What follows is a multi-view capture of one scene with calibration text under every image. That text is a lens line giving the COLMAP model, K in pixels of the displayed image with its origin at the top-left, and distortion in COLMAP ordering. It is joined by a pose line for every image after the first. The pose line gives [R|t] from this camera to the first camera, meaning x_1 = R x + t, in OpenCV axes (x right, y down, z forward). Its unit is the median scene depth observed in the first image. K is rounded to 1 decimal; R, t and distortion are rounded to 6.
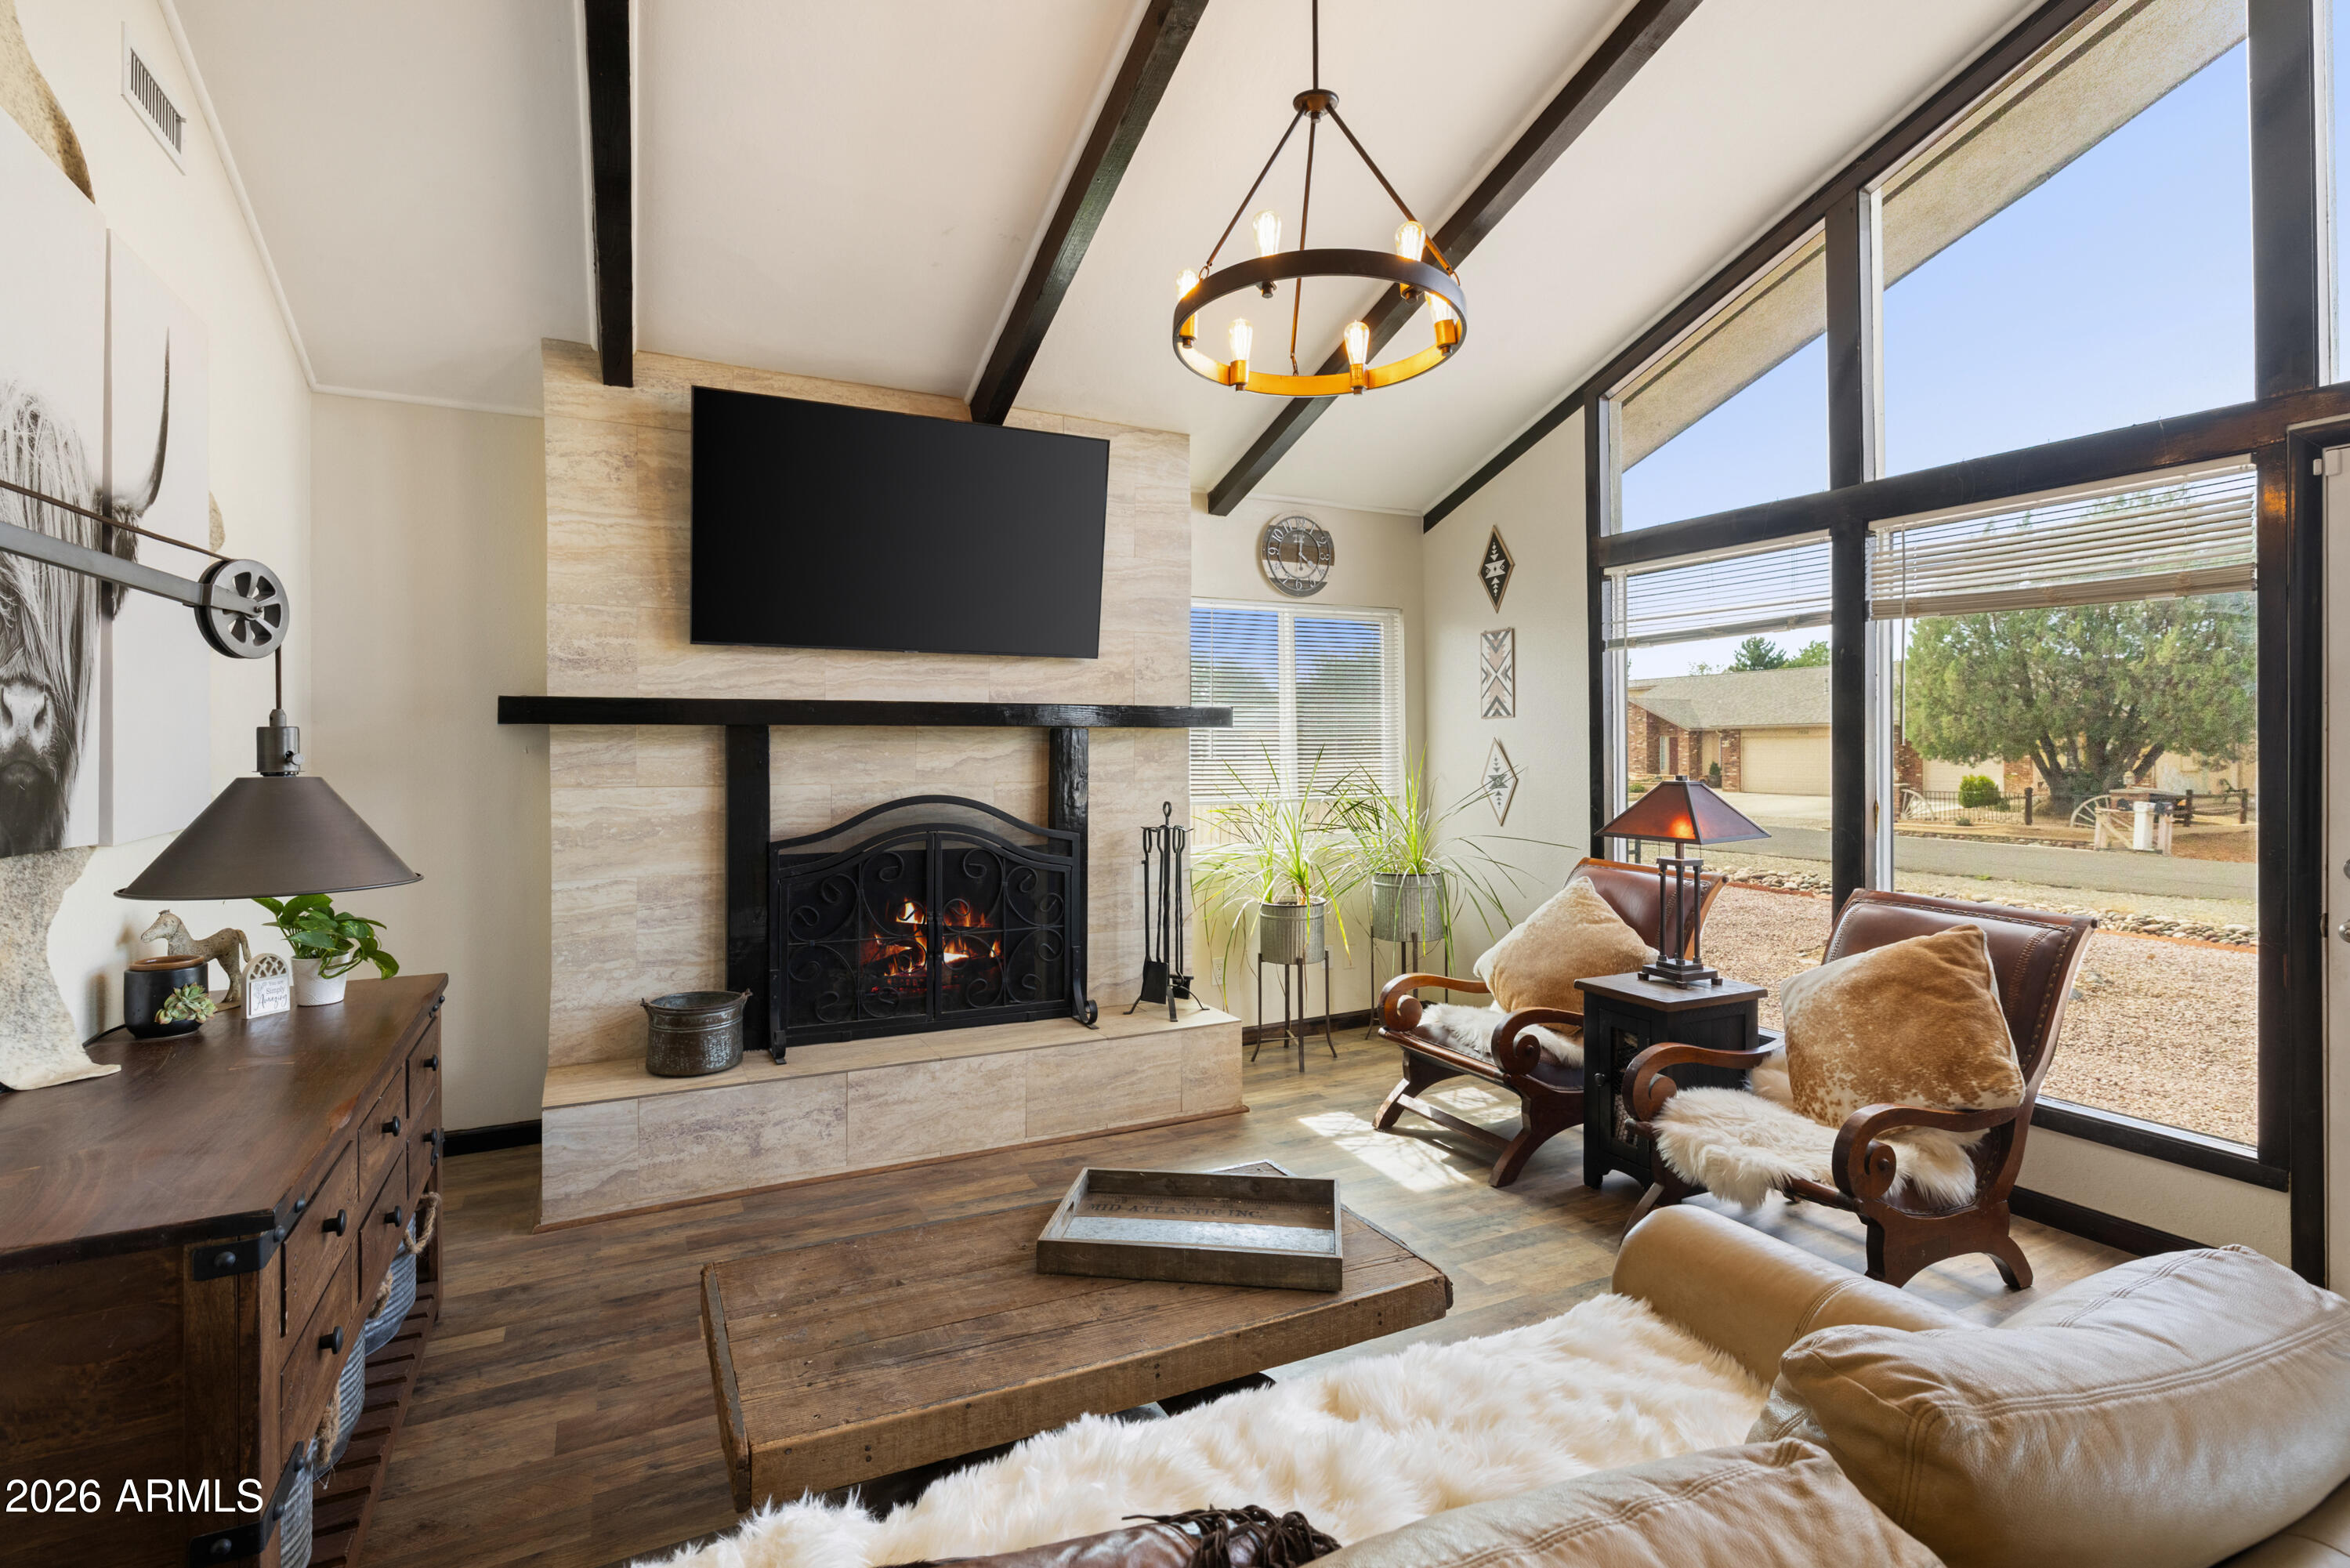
lens RADIAL K [[1109.7, 0, 1184.4], [0, 1109.7, 748.5], [0, 0, 1]] dist [0.003194, -0.000942]
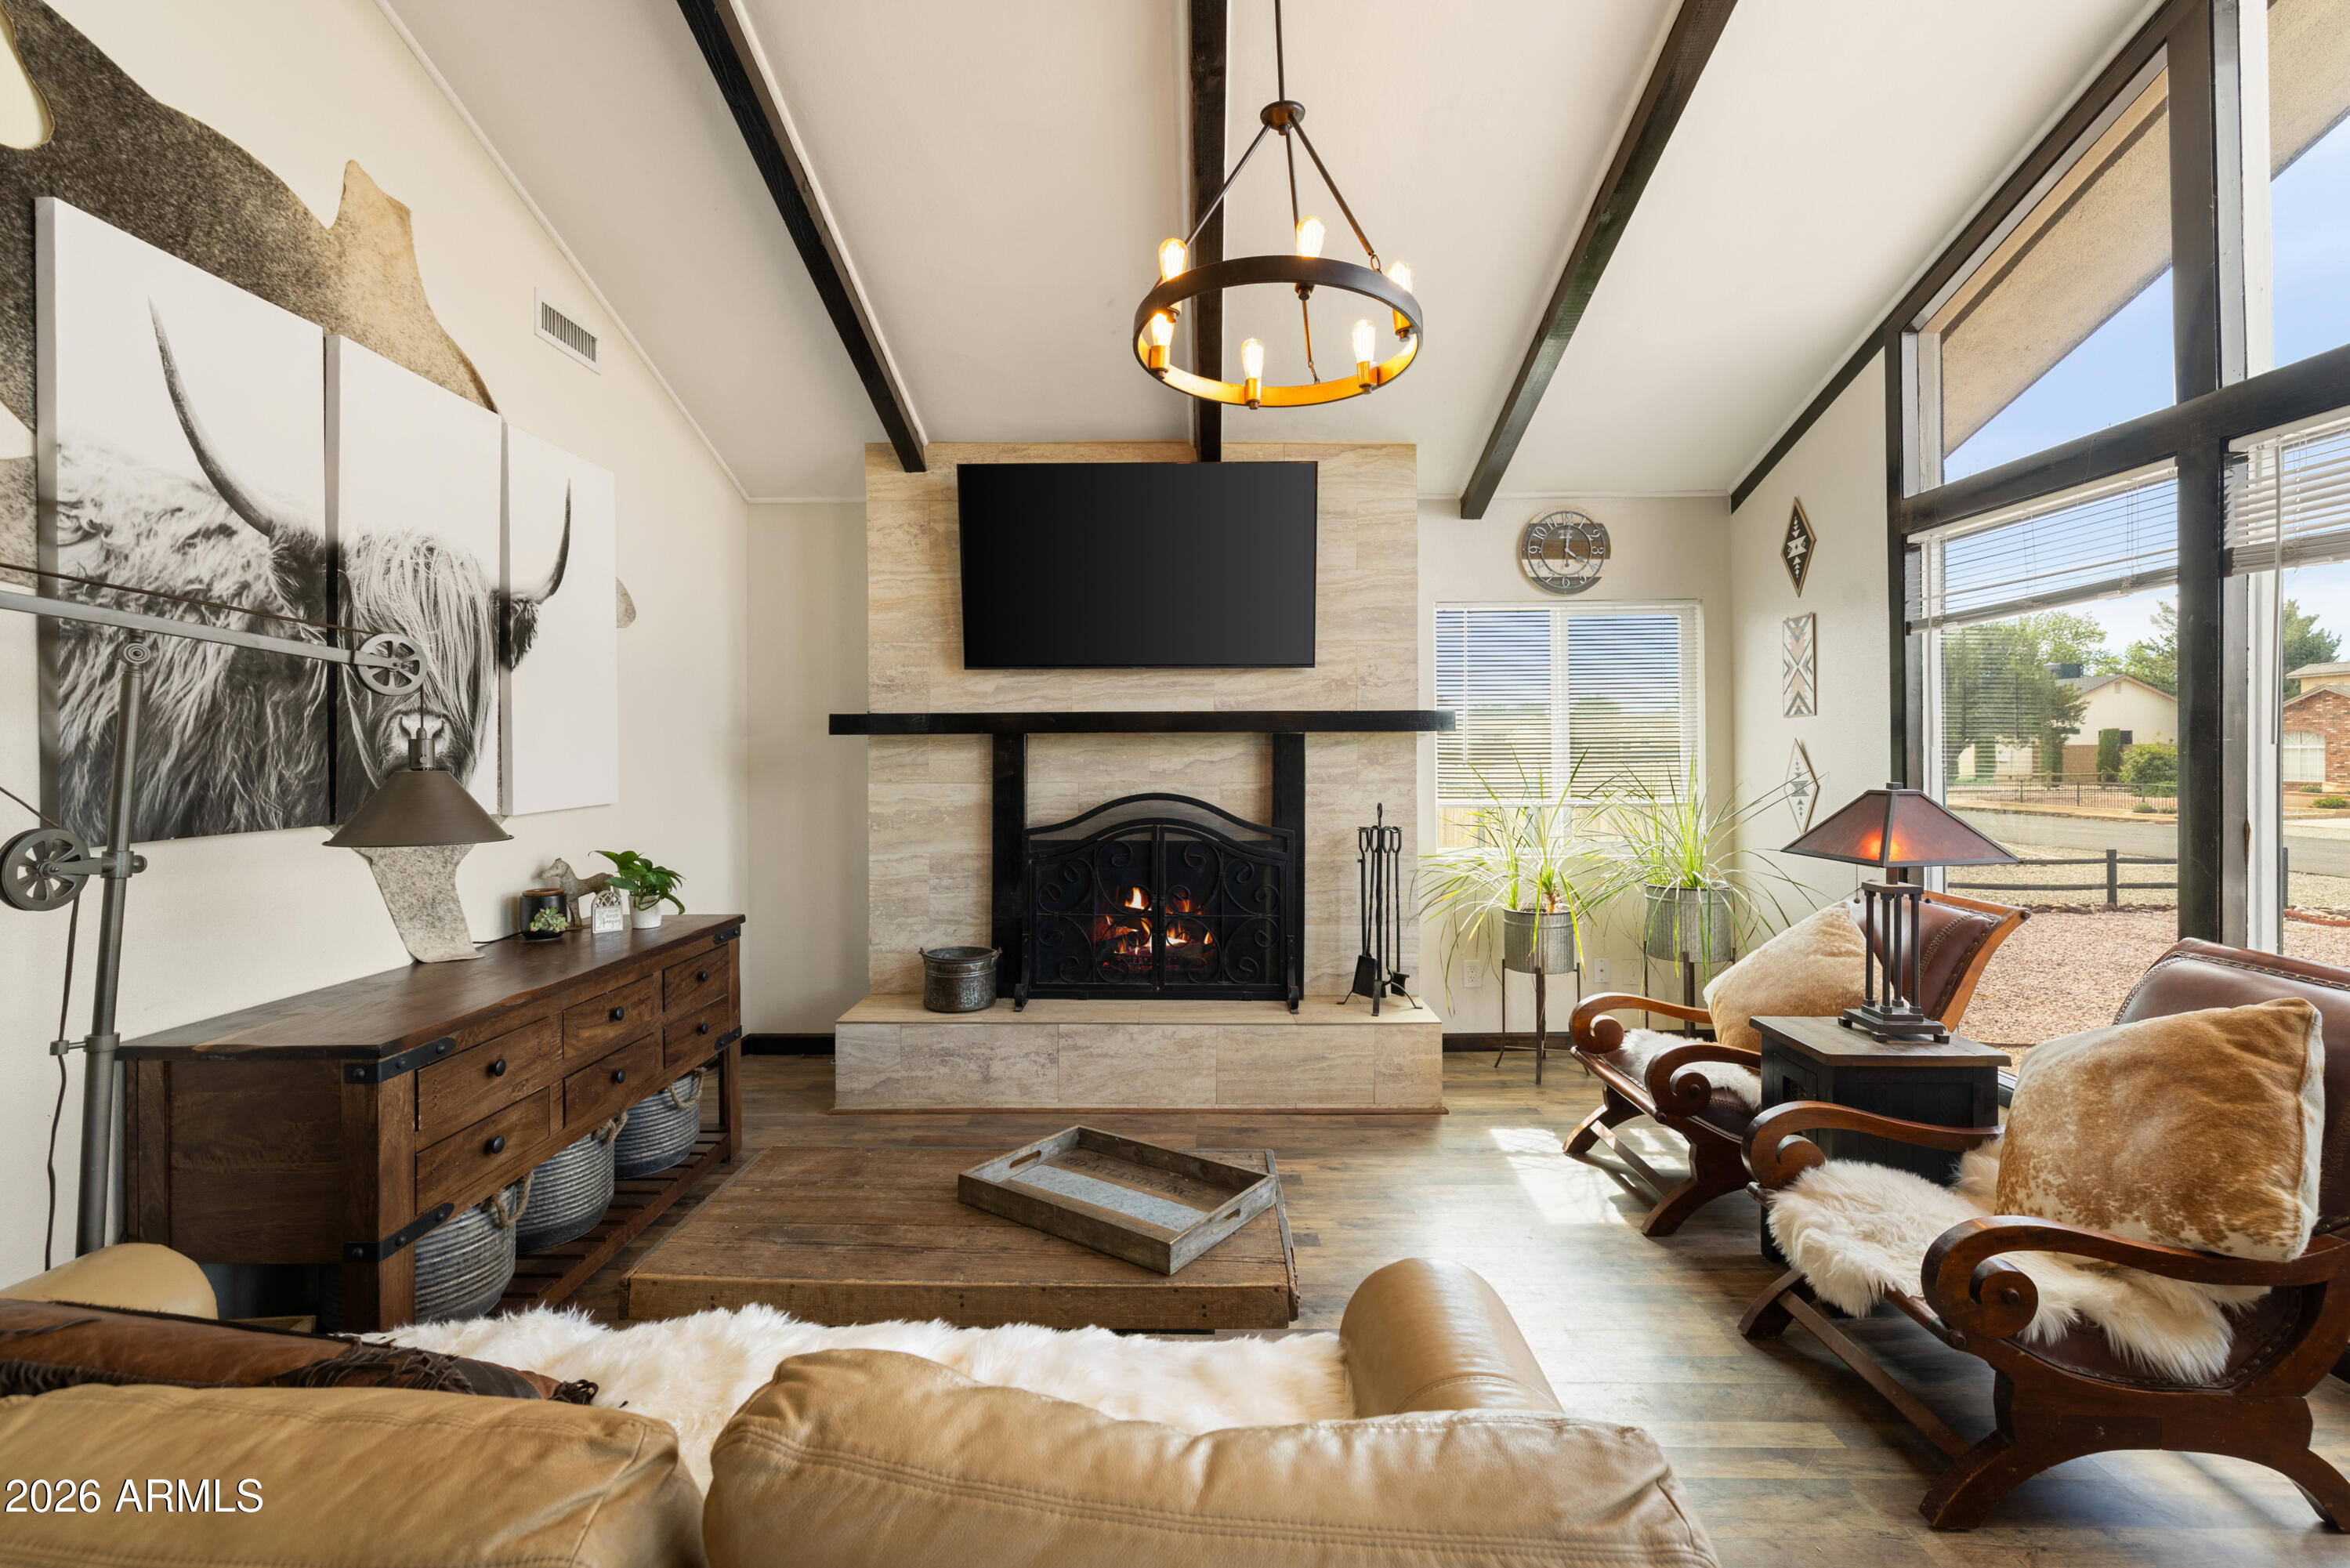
lens RADIAL K [[1023.3, 0, 1191.1], [0, 1023.3, 753.7], [0, 0, 1]] dist [-0.001230, 0.001926]
pose [[0.890896, -0.001452, -0.454206, 0.311475], [0.001921, 0.999998, 0.000571, 0.000981], [0.454204, -0.001381, 0.890897, 0.084063]]
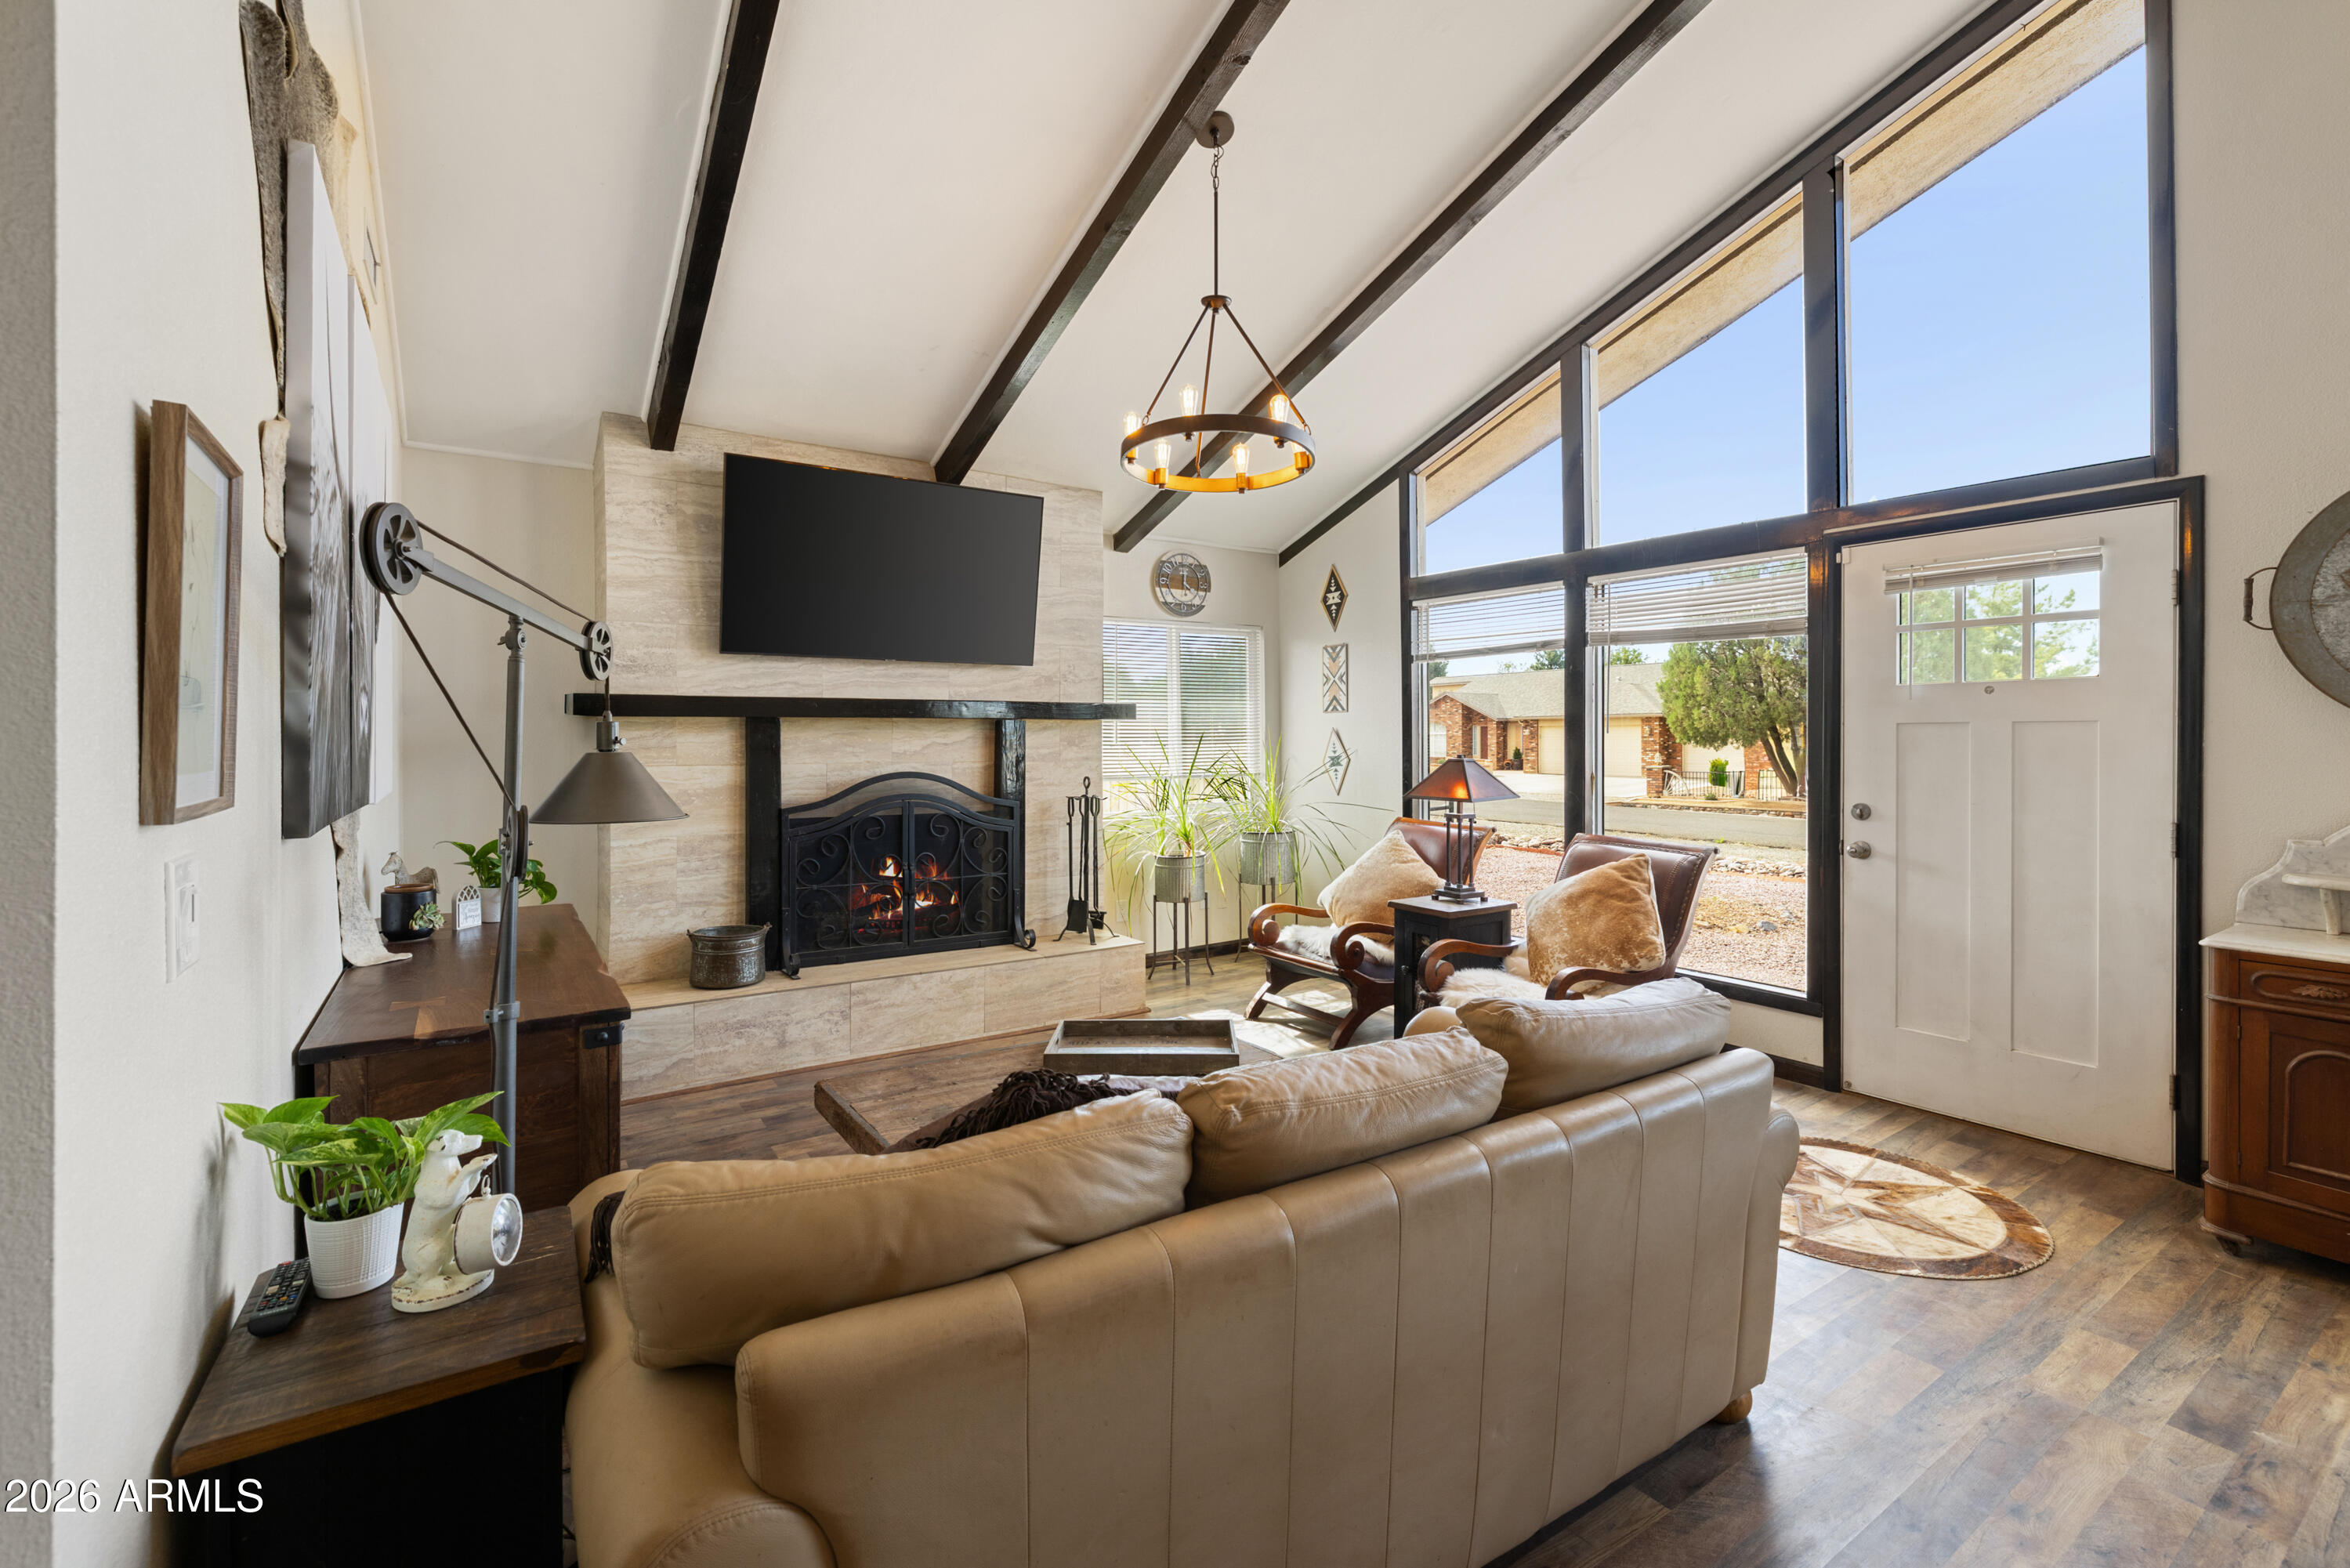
lens RADIAL K [[1023.3, 0, 1186.8], [0, 1023.3, 738.1], [0, 0, 1]] dist [-0.001230, 0.001926]
pose [[0.991539, 0.000306, 0.129806, -0.065368], [-0.000584, 0.999998, 0.002097, 0.000385], [-0.129806, -0.002155, 0.991537, -0.236990]]
